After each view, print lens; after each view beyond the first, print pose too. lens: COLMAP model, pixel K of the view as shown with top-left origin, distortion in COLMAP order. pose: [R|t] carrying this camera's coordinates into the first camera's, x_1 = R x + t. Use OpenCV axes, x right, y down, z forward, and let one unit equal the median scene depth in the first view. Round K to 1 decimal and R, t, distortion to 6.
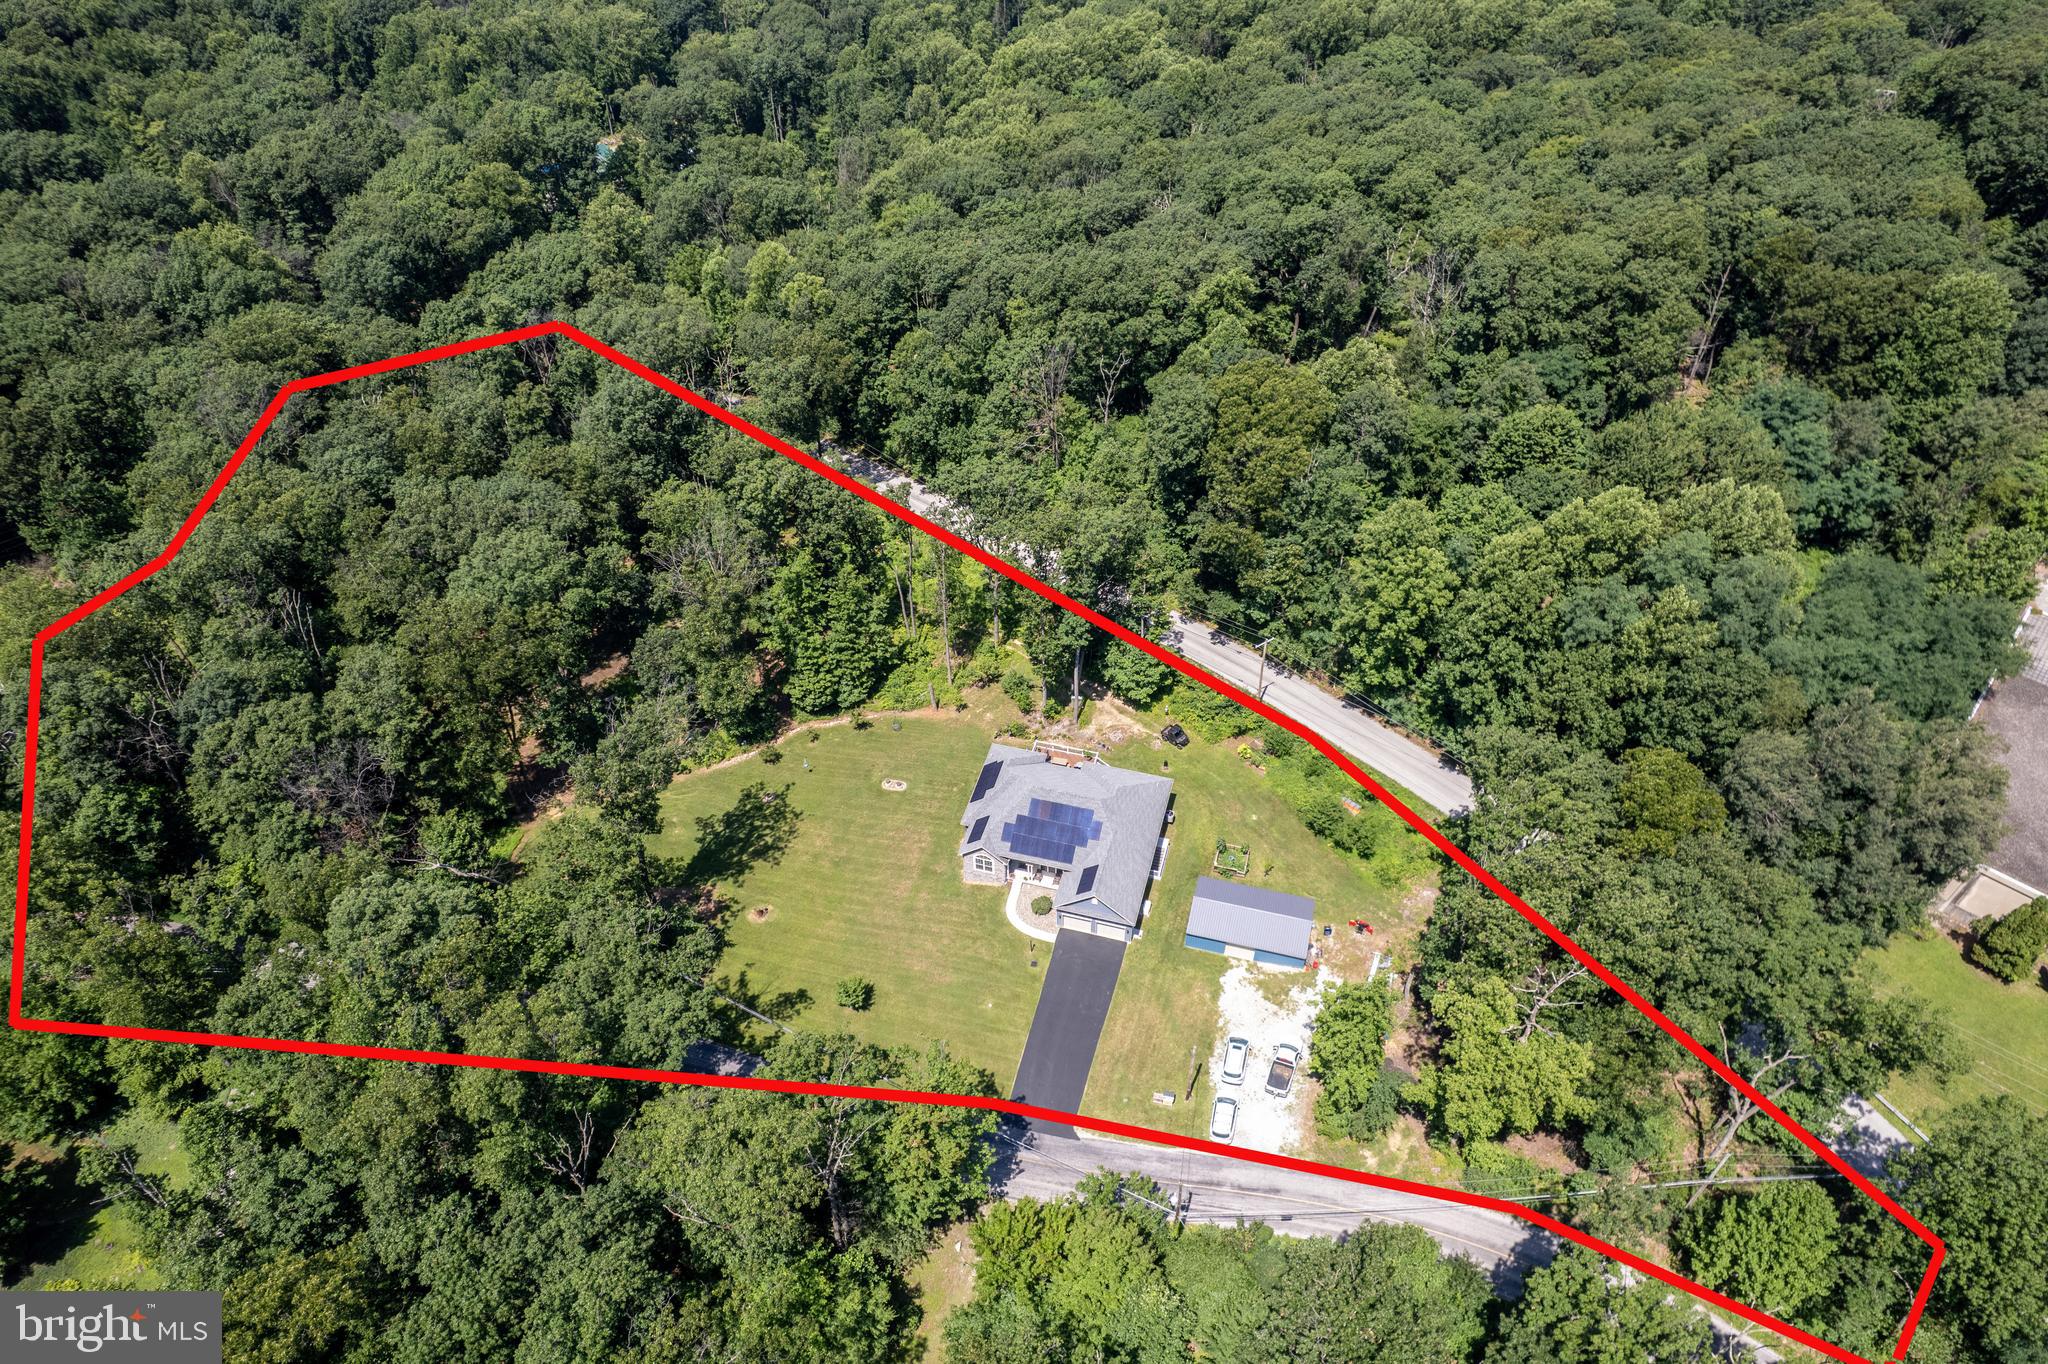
lens RADIAL K [[1320.1, 0, 1029.7], [0, 1320.1, 679.8], [0, 0, 1]] dist [-0.076608, 0.072194]
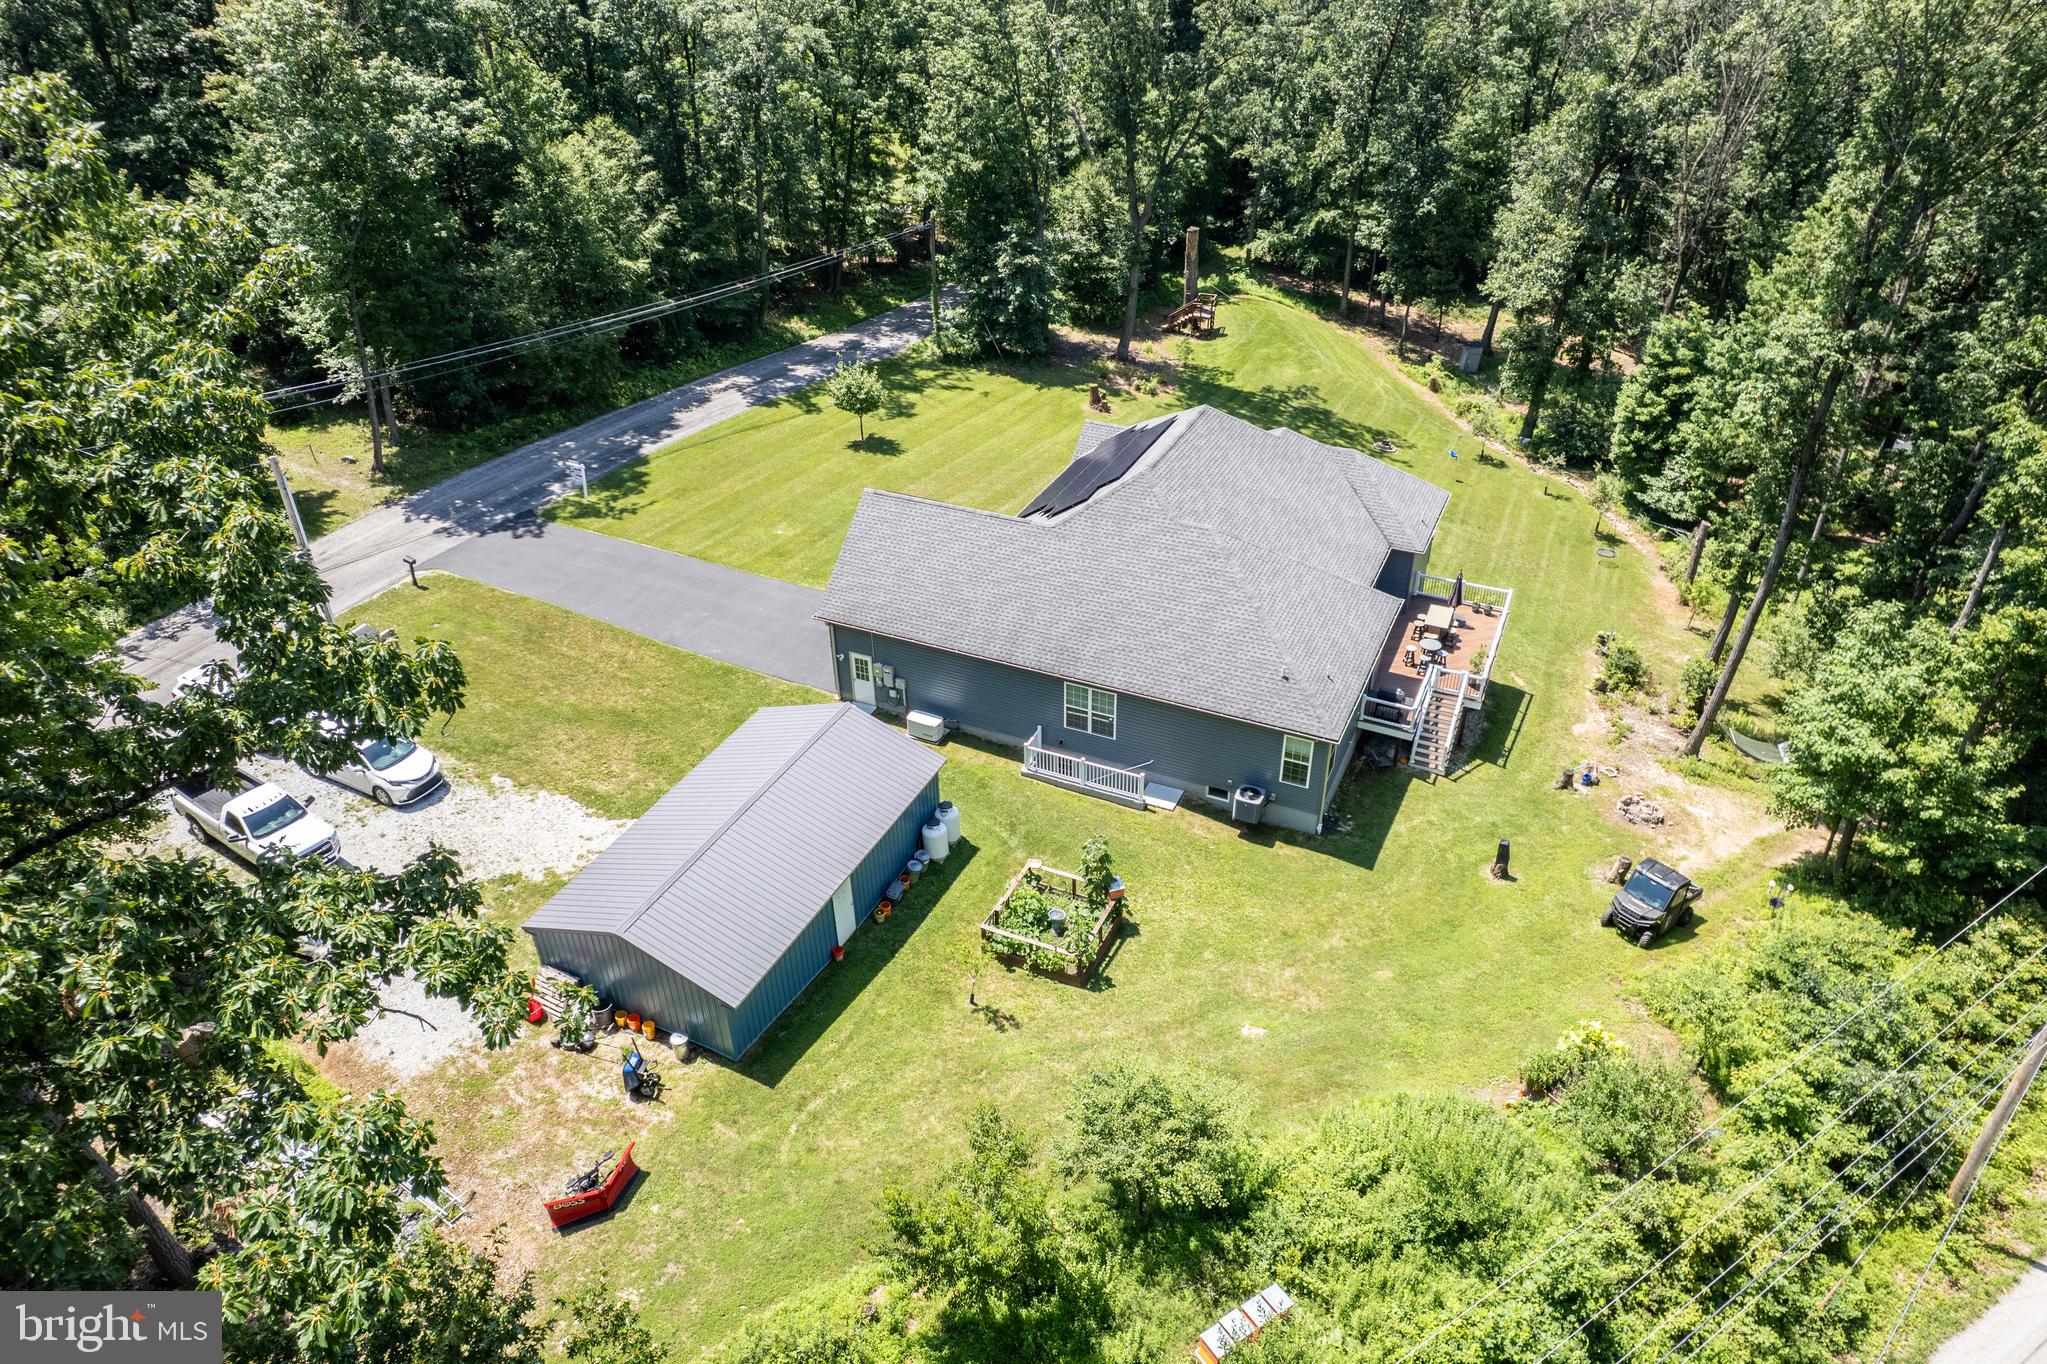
lens RADIAL K [[1329.3, 0, 1023.5], [0, 1329.3, 682.0], [0, 0, 1]] dist [-0.042486, -0.001815]
pose [[-0.160747, 0.549118, -0.820140, 0.366193], [-0.682584, 0.538345, 0.494230, -0.029803], [0.712909, 0.639260, 0.288282, 0.881448]]
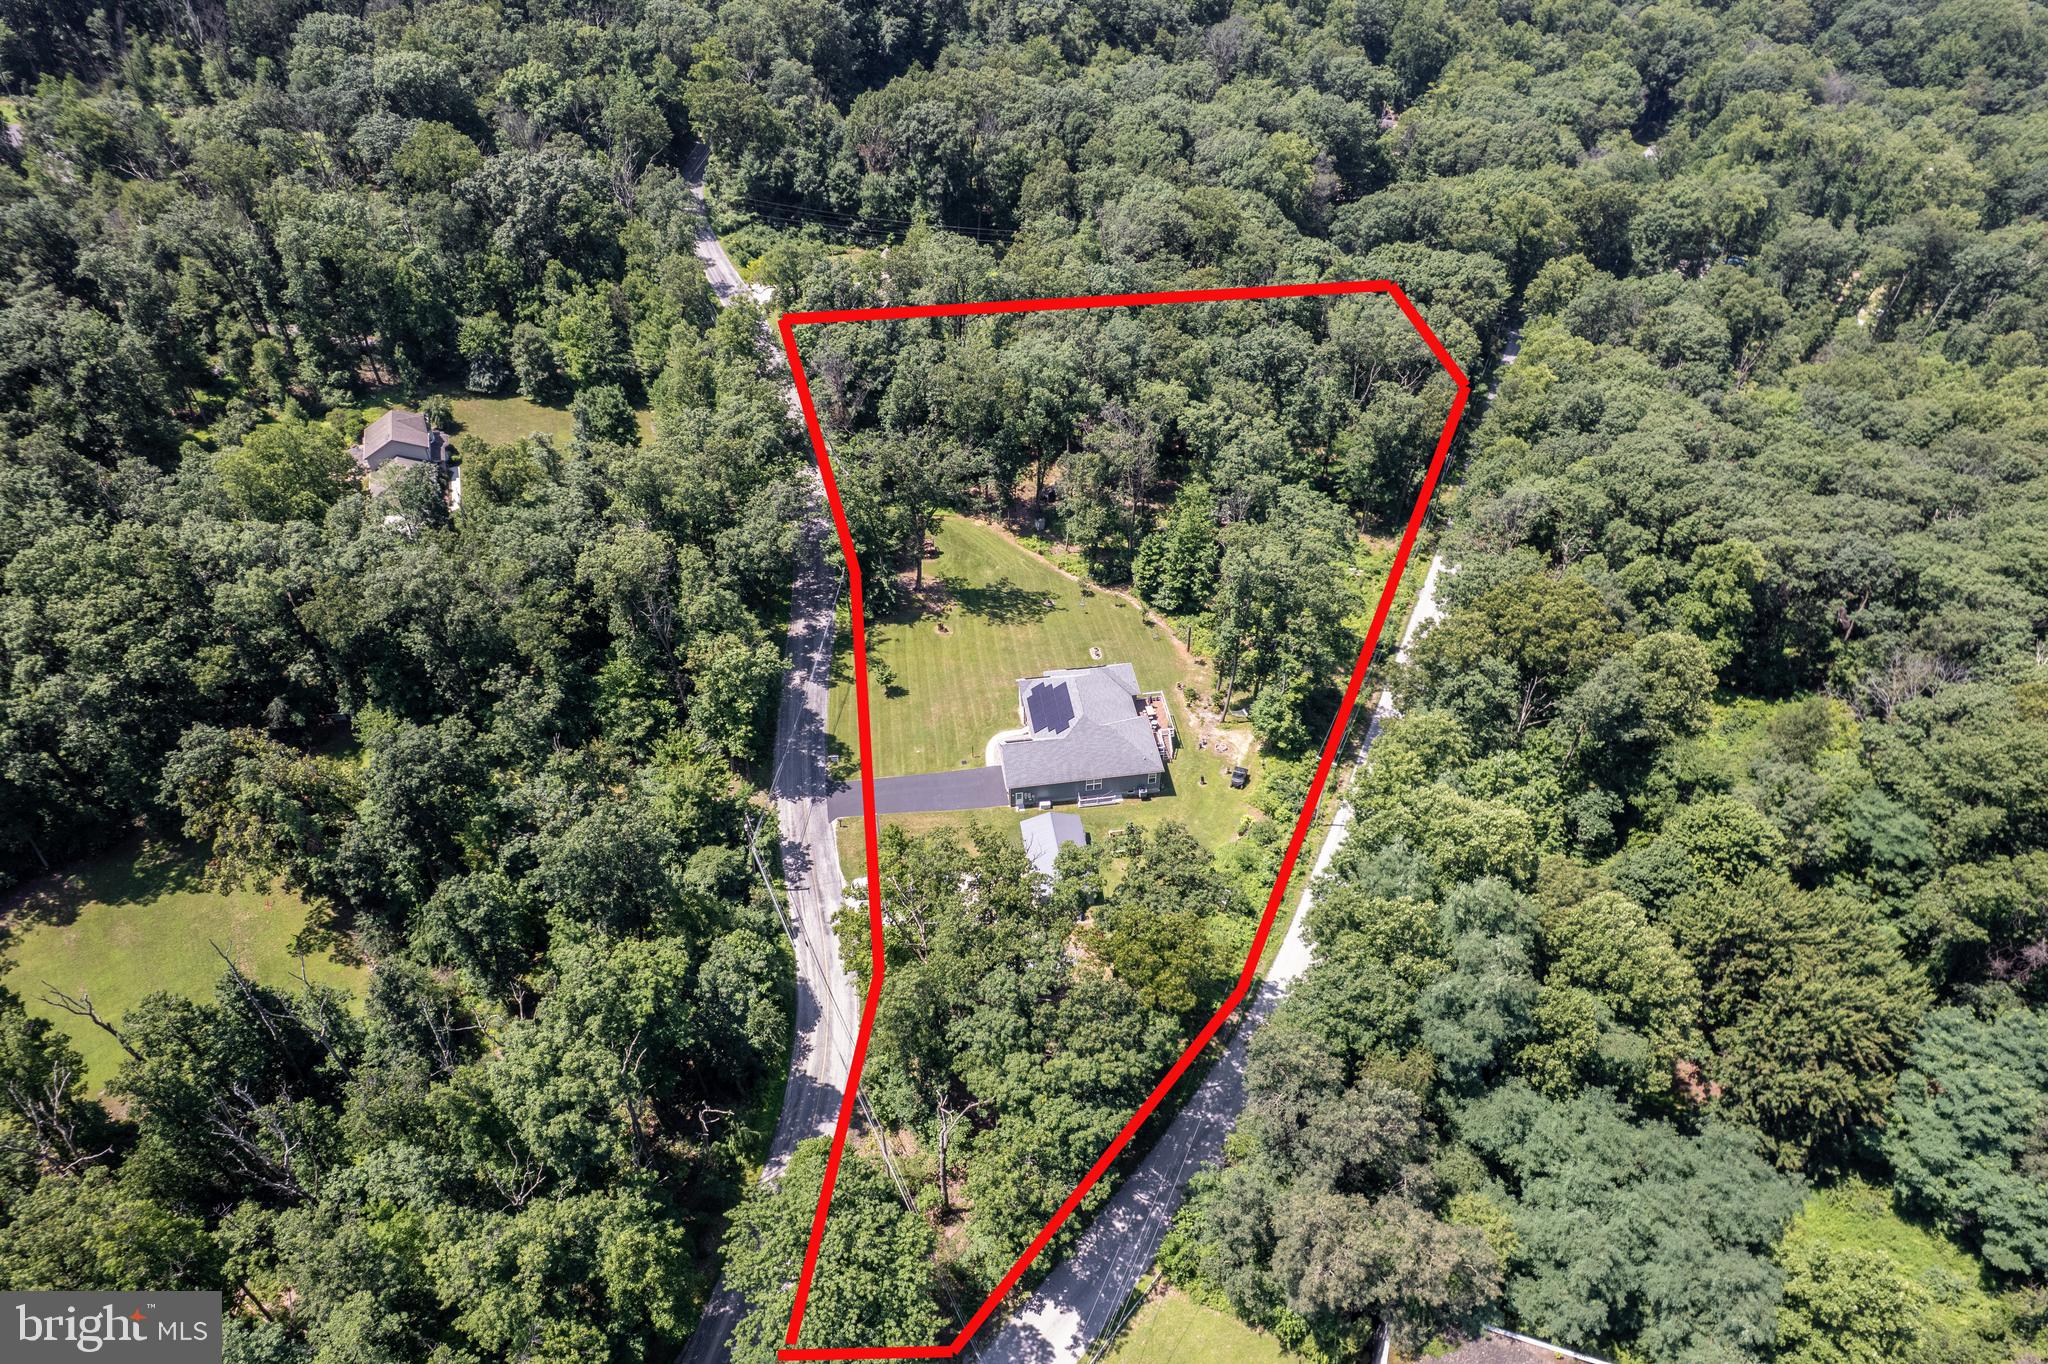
lens RADIAL K [[1320.1, 0, 1029.7], [0, 1320.1, 679.8], [0, 0, 1]] dist [-0.076608, 0.072194]
pose [[0.407963, 0.619514, -0.670648, 0.799779], [-0.642861, 0.716510, 0.270820, -0.219897], [0.648303, 0.320649, 0.690571, 0.115221]]
